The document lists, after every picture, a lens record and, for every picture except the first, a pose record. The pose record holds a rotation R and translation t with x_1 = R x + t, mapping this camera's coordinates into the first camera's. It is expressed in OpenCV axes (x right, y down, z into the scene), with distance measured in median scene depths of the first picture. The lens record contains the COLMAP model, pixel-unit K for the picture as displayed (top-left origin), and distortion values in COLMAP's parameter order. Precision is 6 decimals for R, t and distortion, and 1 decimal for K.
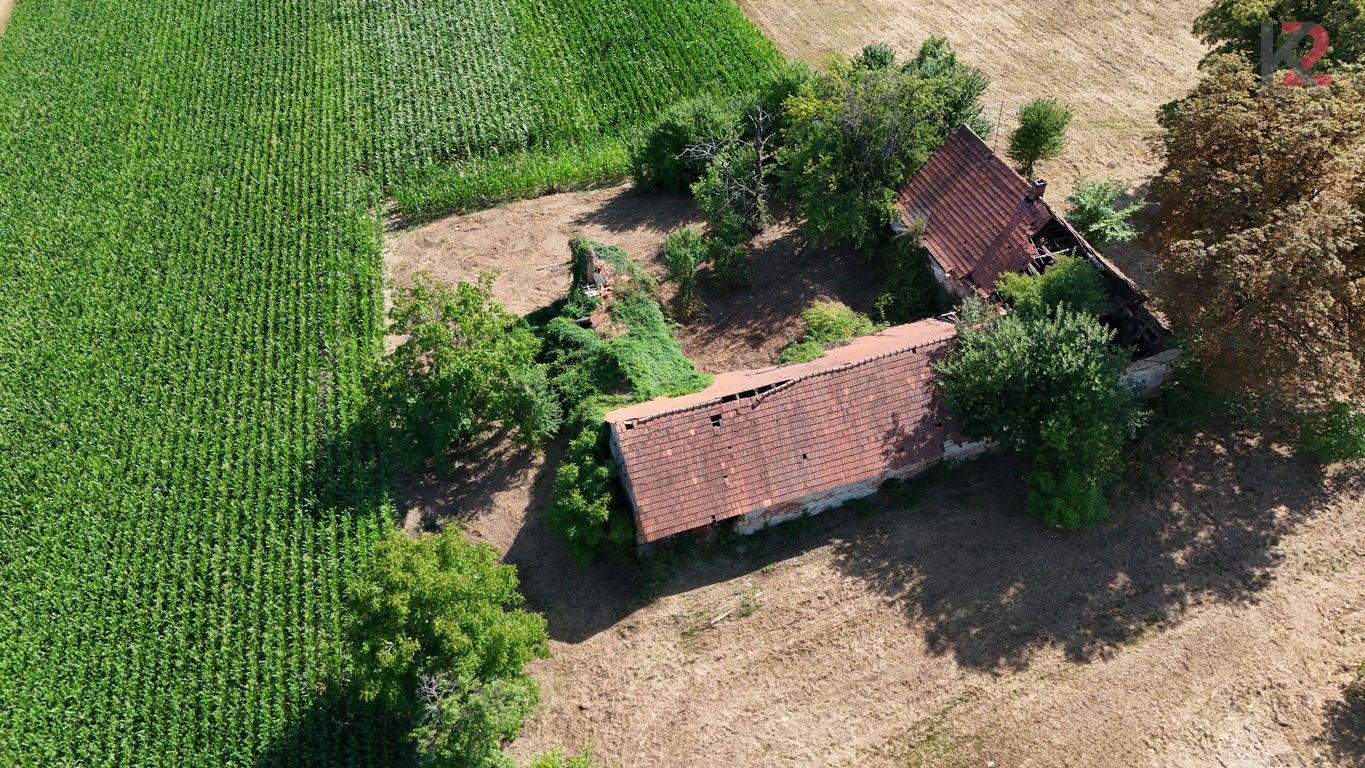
lens RADIAL K [[1016.0, 0, 686.1], [0, 1016.0, 383.7], [0, 0, 1]] dist [0.065926, -0.050851]
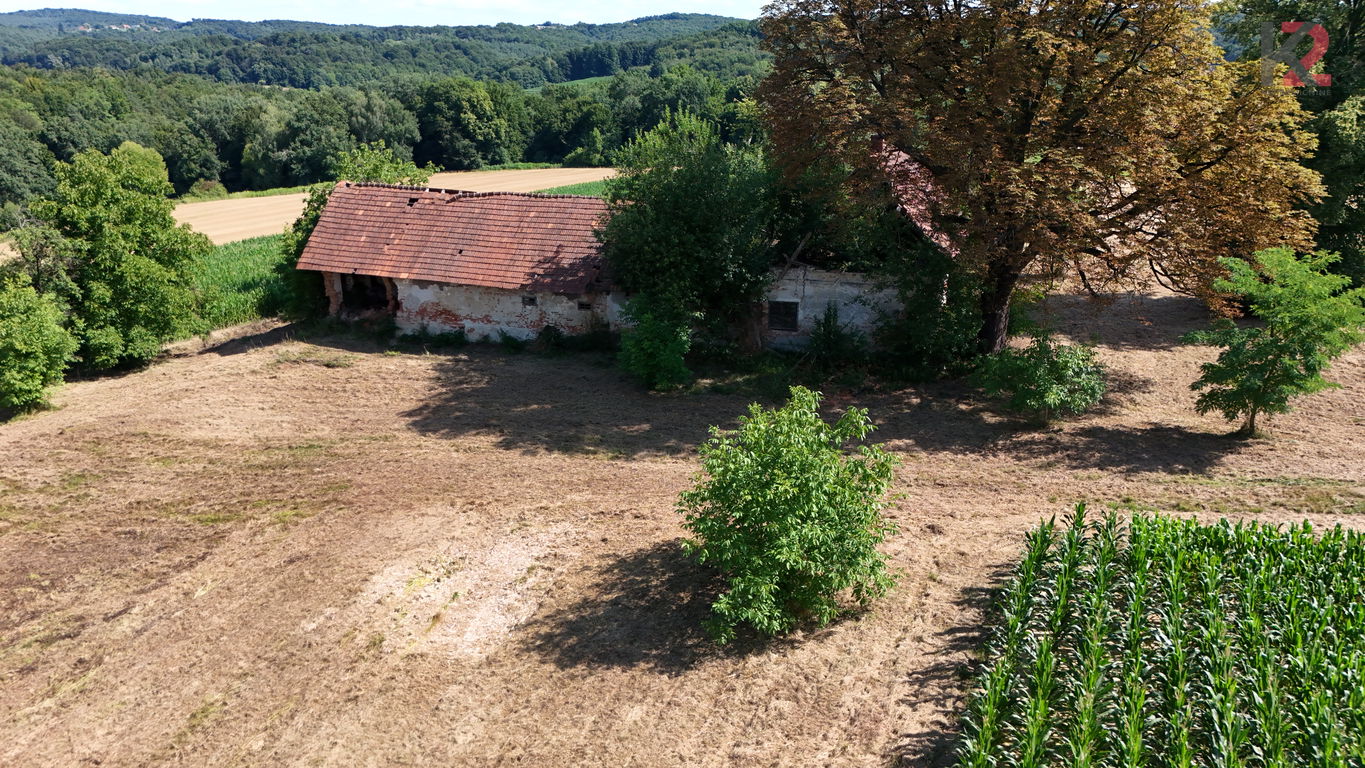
lens RADIAL K [[1016.0, 0, 693.4], [0, 1016.0, 387.5], [0, 0, 1]] dist [0.065926, -0.050851]
pose [[0.781032, 0.203485, -0.590409, 1.756308], [-0.443975, 0.845802, -0.295813, 0.728678], [0.439176, 0.493166, 0.750940, 0.804047]]
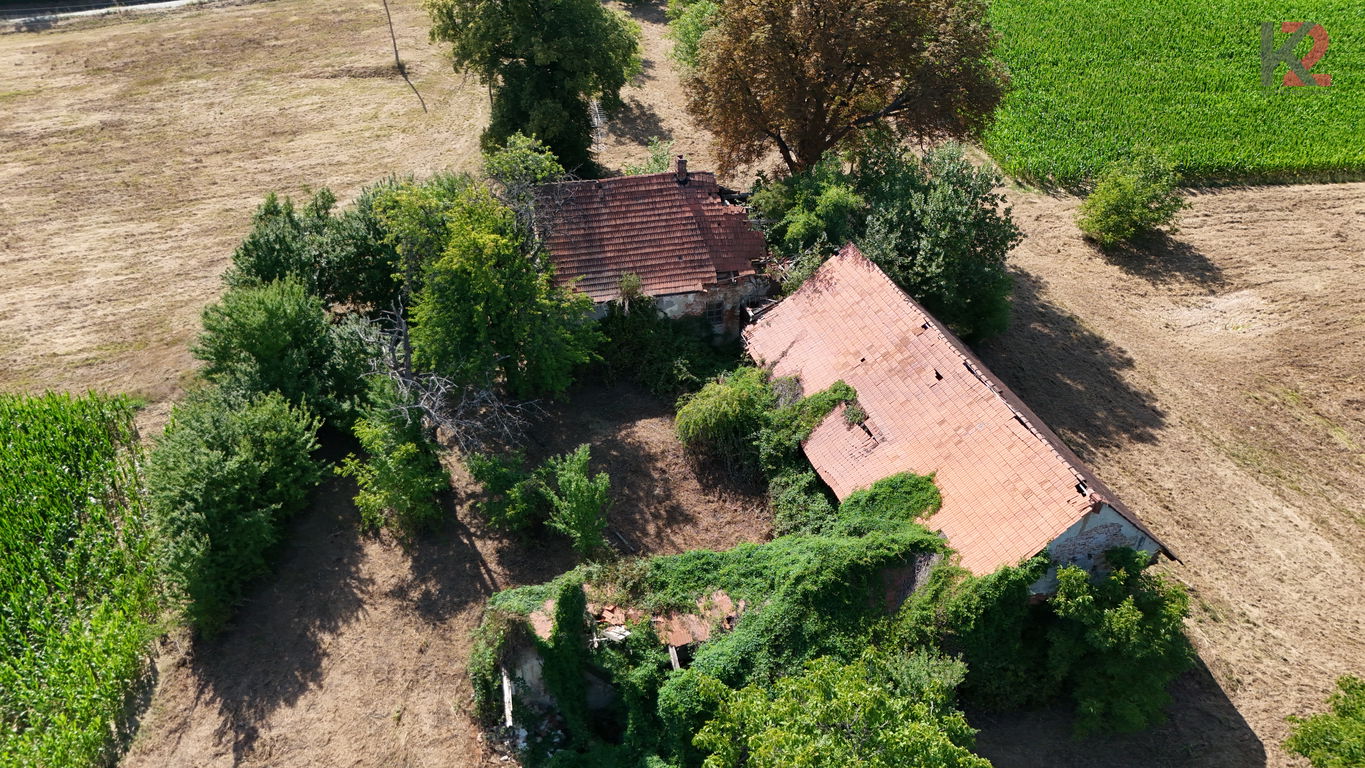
lens RADIAL K [[1016.0, 0, 685.3], [0, 1016.0, 388.6], [0, 0, 1]] dist [0.065926, -0.050851]
pose [[0.111937, -0.547350, 0.829384, -1.143226], [0.715148, 0.623869, 0.315201, -0.770369], [-0.689952, 0.557850, 0.461270, 1.511851]]
